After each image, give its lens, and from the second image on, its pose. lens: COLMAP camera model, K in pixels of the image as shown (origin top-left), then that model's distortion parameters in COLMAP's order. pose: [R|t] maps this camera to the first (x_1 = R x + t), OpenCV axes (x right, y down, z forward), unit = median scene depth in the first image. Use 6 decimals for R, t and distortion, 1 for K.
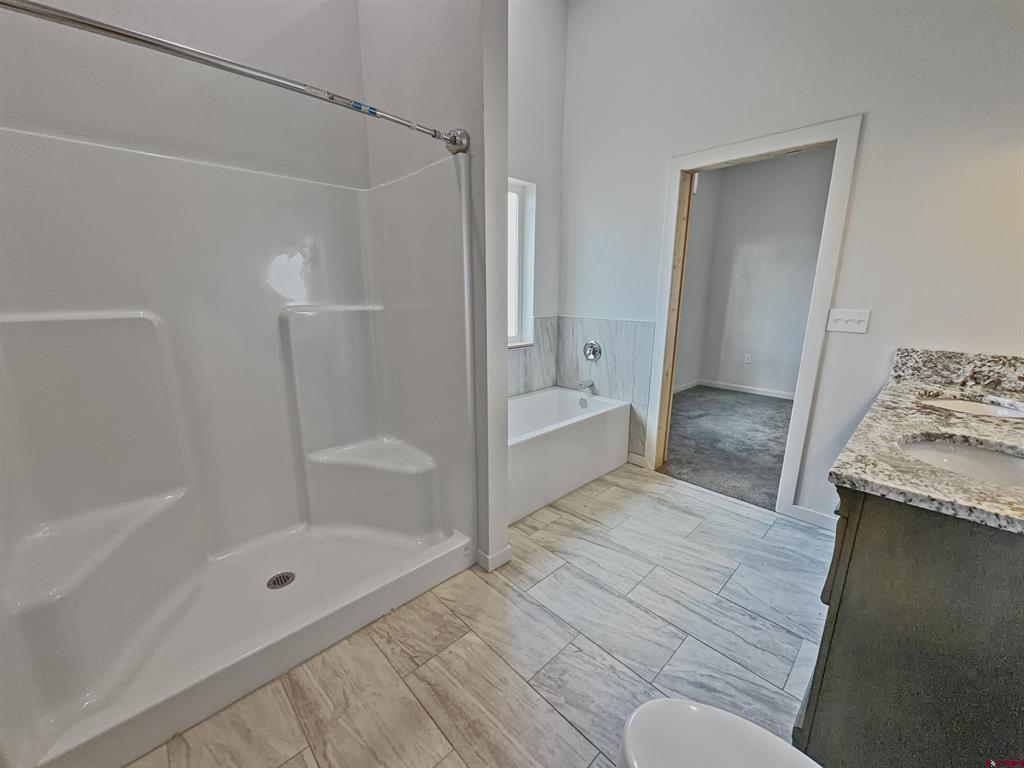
lens RADIAL K [[409.6, 0, 511.7], [0, 409.6, 379.0], [0, 0, 1]] dist [-0.000998, 0.000004]
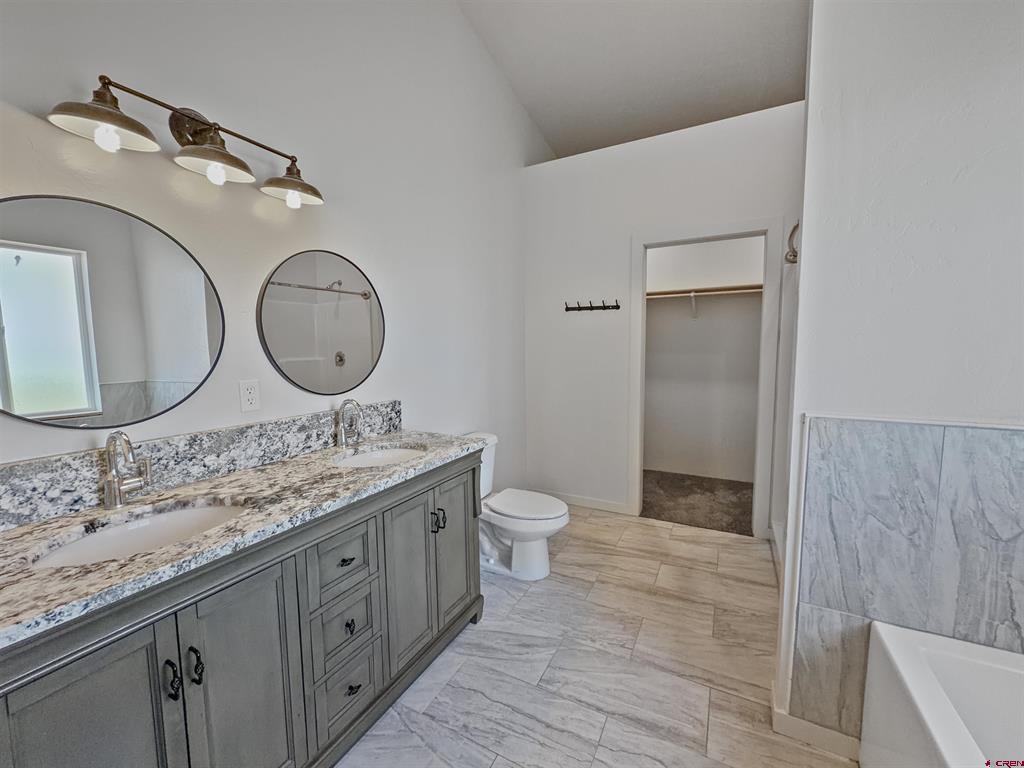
lens RADIAL K [[409.6, 0, 510.1], [0, 409.6, 387.6], [0, 0, 1]] dist [-0.000998, 0.000004]
pose [[-0.951612, 0.034166, -0.305396, 0.845846], [-0.062714, 0.951293, 0.301842, -0.401856], [0.300833, 0.306389, -0.903120, 1.816204]]
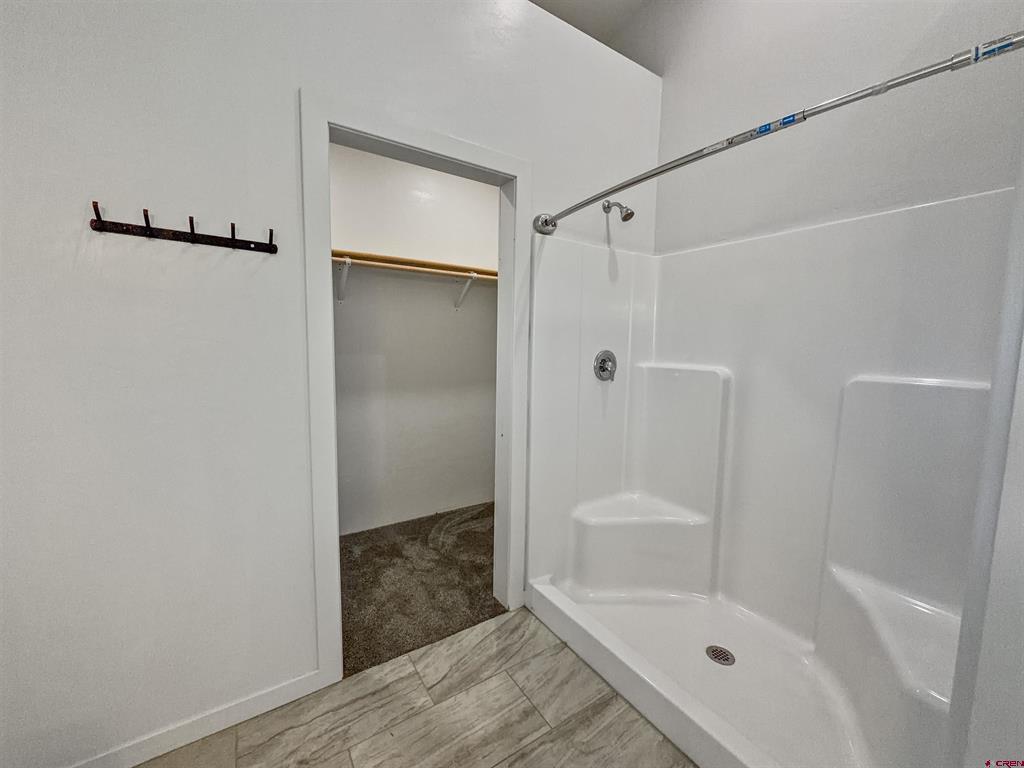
lens RADIAL K [[409.6, 0, 513.2], [0, 409.6, 378.2], [0, 0, 1]] dist [-0.000998, 0.000004]
pose [[-0.173686, 0.070552, -0.982271, 0.487105], [-0.232980, 0.966173, 0.110591, -0.137861], [0.956846, 0.248057, -0.151373, 0.673297]]
